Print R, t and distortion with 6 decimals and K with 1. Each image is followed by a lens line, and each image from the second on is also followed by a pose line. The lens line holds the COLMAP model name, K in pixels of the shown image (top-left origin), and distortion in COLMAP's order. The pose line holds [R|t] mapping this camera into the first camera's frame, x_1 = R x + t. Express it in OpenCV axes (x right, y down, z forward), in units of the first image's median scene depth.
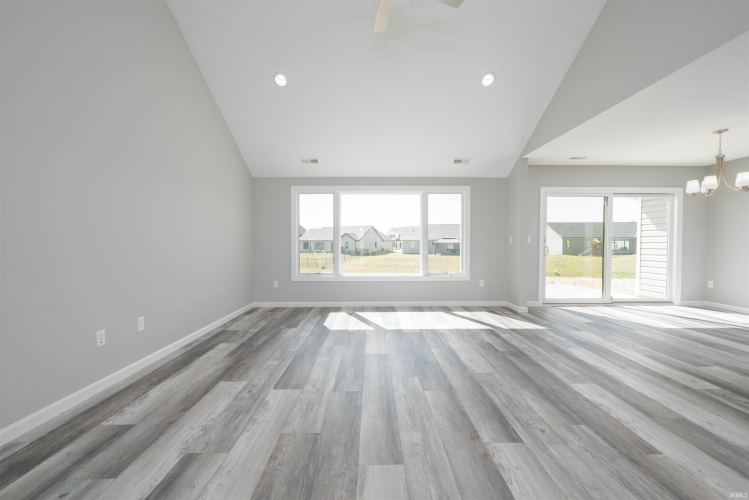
lens RADIAL K [[309.5, 0, 375.3], [0, 309.5, 247.5], [0, 0, 1]] dist [-0.003508, -0.000016]
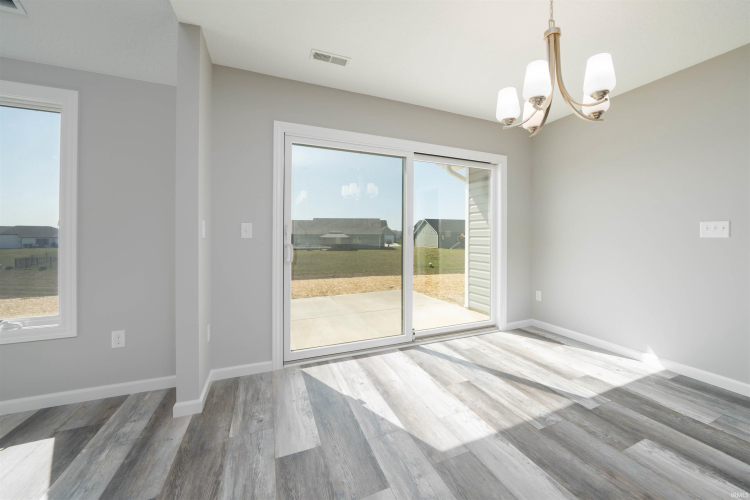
lens RADIAL K [[300.4, 0, 408.8], [0, 300.4, 238.7], [0, 0, 1]] dist [-0.002468, -0.000266]
pose [[0.910844, -0.003664, 0.412734, 0.843494], [0.008293, 0.999921, -0.009423, -0.011174], [-0.412667, 0.012006, 0.910803, 0.782424]]
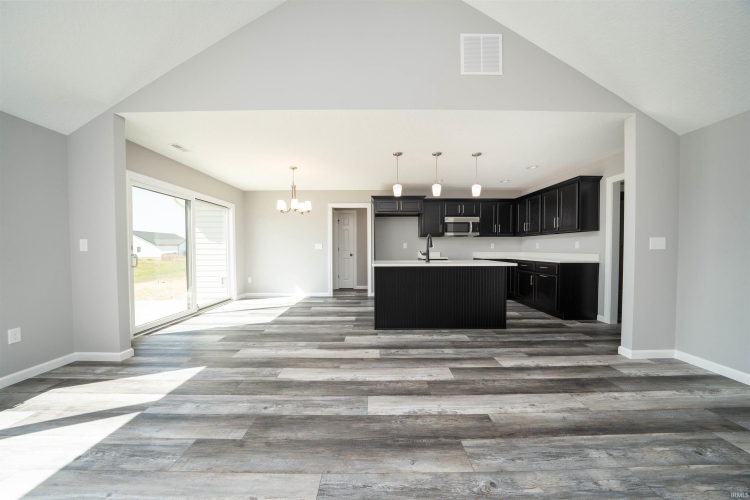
lens RADIAL K [[260.7, 0, 375.5], [0, 260.7, 255.0], [0, 0, 1]] dist [-0.020281, 0.000284]
pose [[0.006541, -0.026545, 0.999626, -0.057466], [0.019555, 0.999460, 0.026413, -0.012748], [-0.999787, 0.019375, 0.007057, 0.695097]]
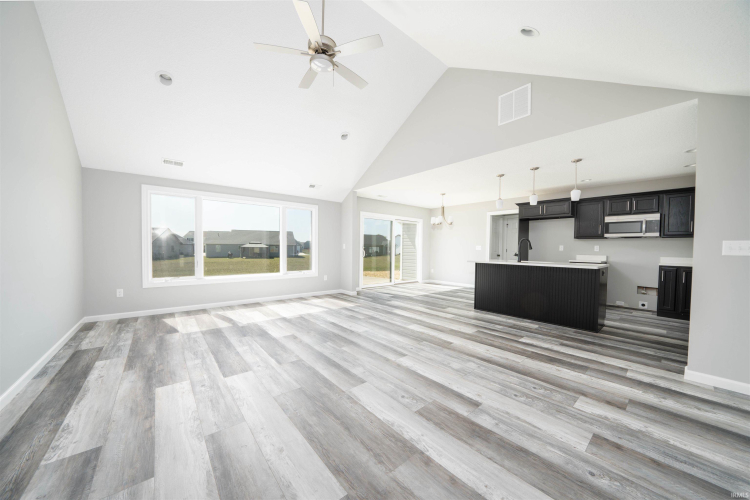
lens RADIAL K [[260.7, 0, 375.5], [0, 260.7, 255.0], [0, 0, 1]] dist [-0.020281, 0.000284]
pose [[0.772122, -0.008091, 0.635423, -0.347023], [-0.000875, 0.999904, 0.013796, -0.001152], [-0.635474, -0.011208, 0.772041, -0.047258]]
